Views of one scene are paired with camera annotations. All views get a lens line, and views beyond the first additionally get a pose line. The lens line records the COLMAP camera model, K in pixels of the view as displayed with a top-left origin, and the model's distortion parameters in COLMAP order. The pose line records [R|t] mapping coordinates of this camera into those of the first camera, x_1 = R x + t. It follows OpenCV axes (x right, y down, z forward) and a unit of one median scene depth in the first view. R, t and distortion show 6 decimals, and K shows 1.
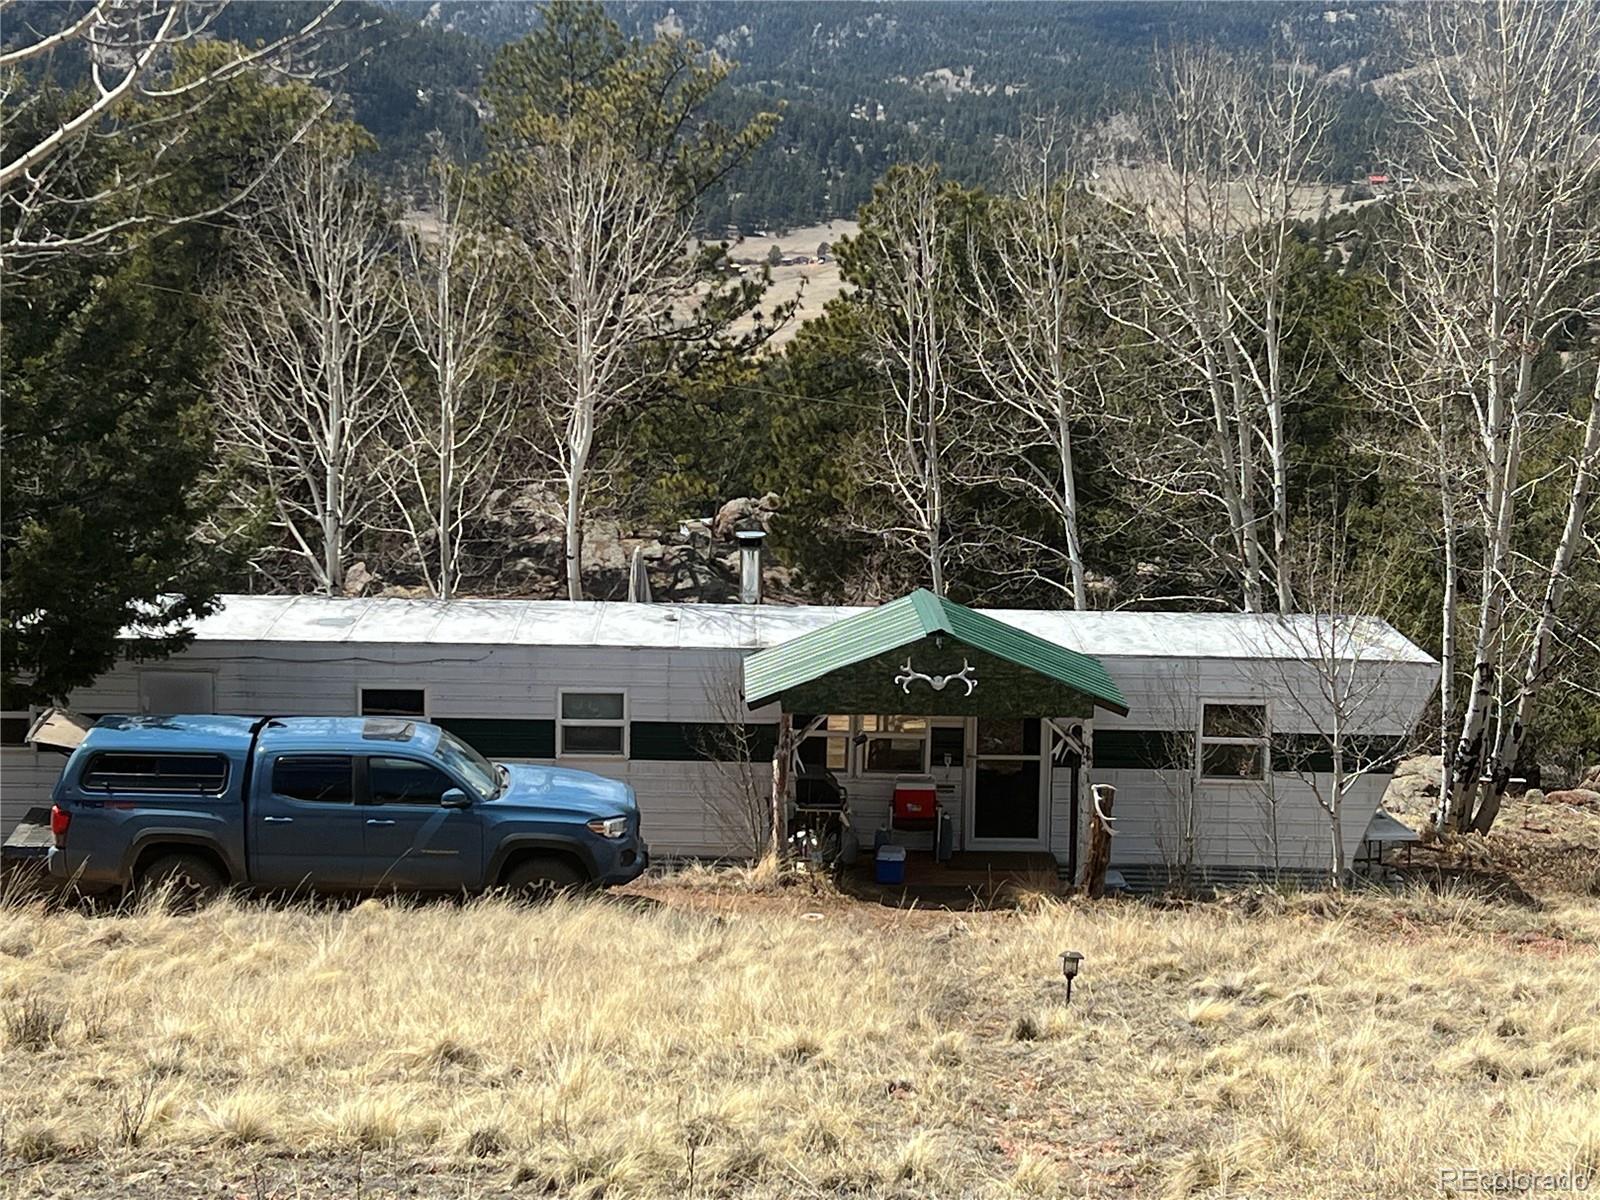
lens RADIAL K [[2911.7, 0, 758.4], [0, 2911.7, 570.1], [0, 0, 1]] dist [0.086952, 0.000000]
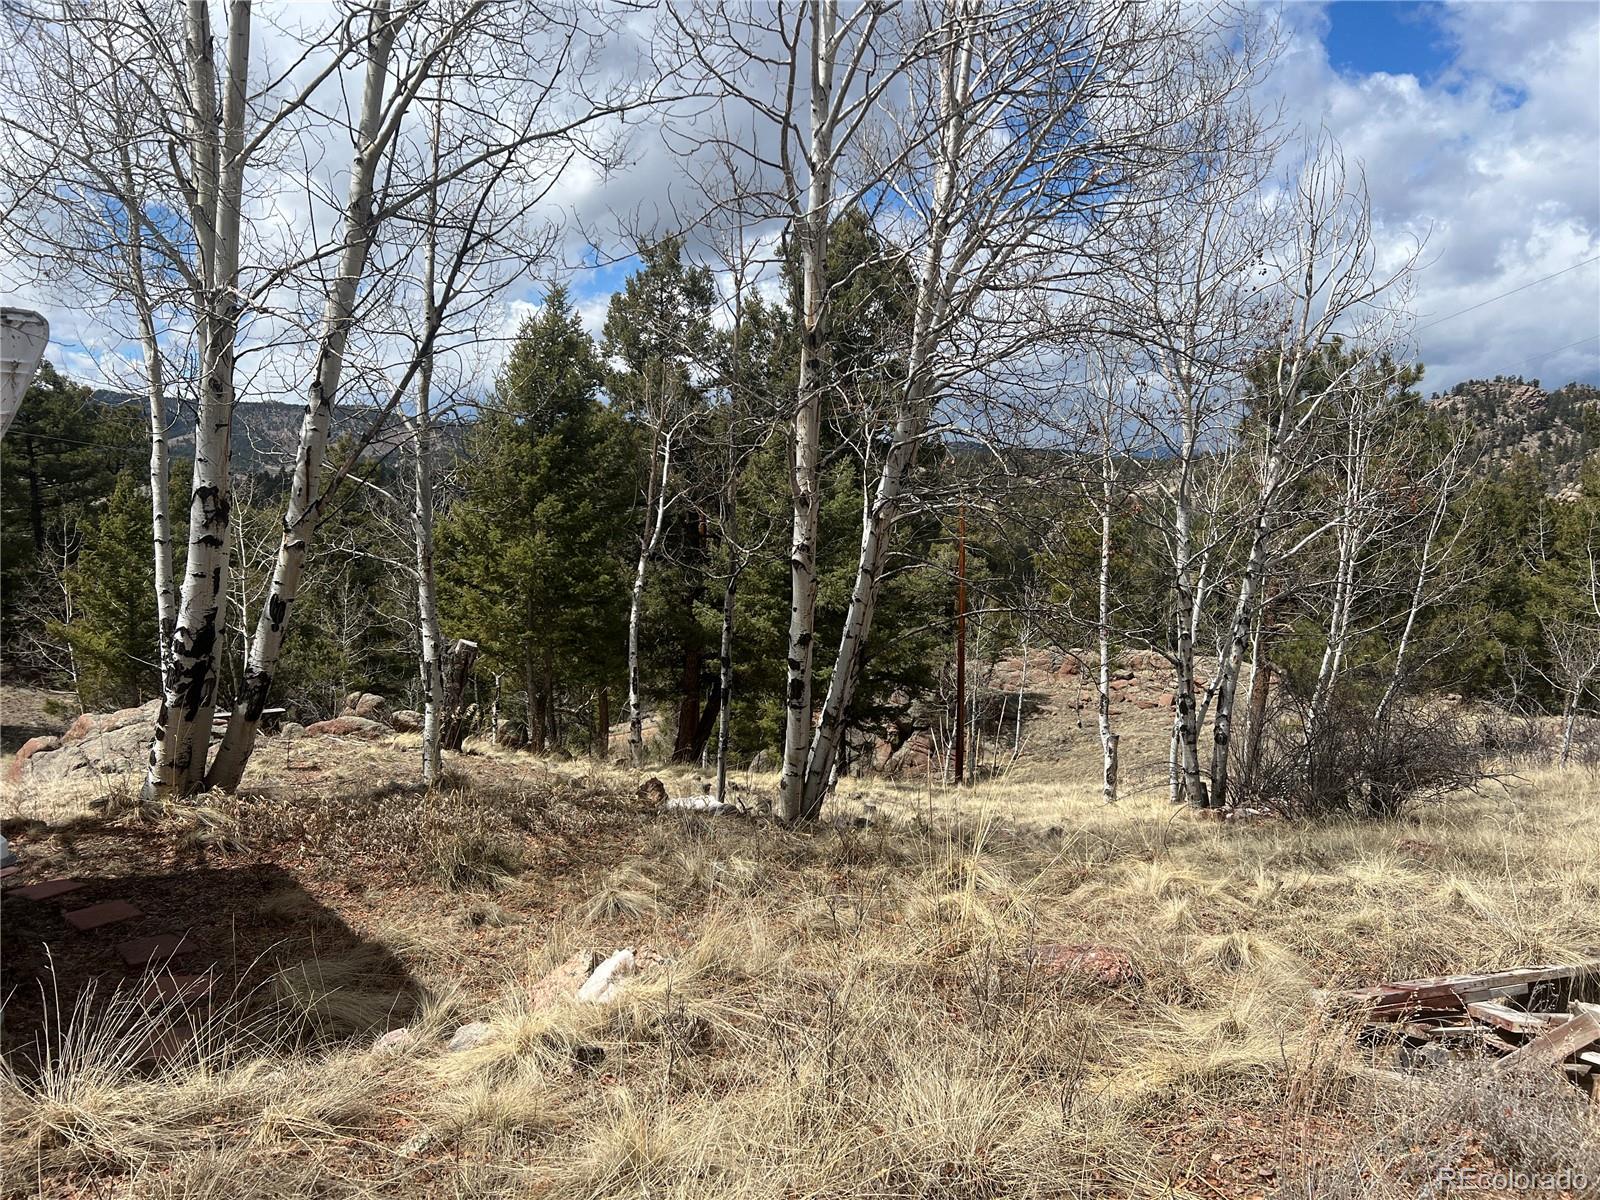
lens RADIAL K [[1163.7, 0, 774.4], [0, 1163.7, 582.2], [0, 0, 1]] dist [0.038673, -0.055369]
pose [[0.778762, -0.045781, 0.625646, 0.188466], [0.080174, 0.996418, -0.026882, 0.063708], [-0.622175, 0.071095, 0.779644, 0.748395]]
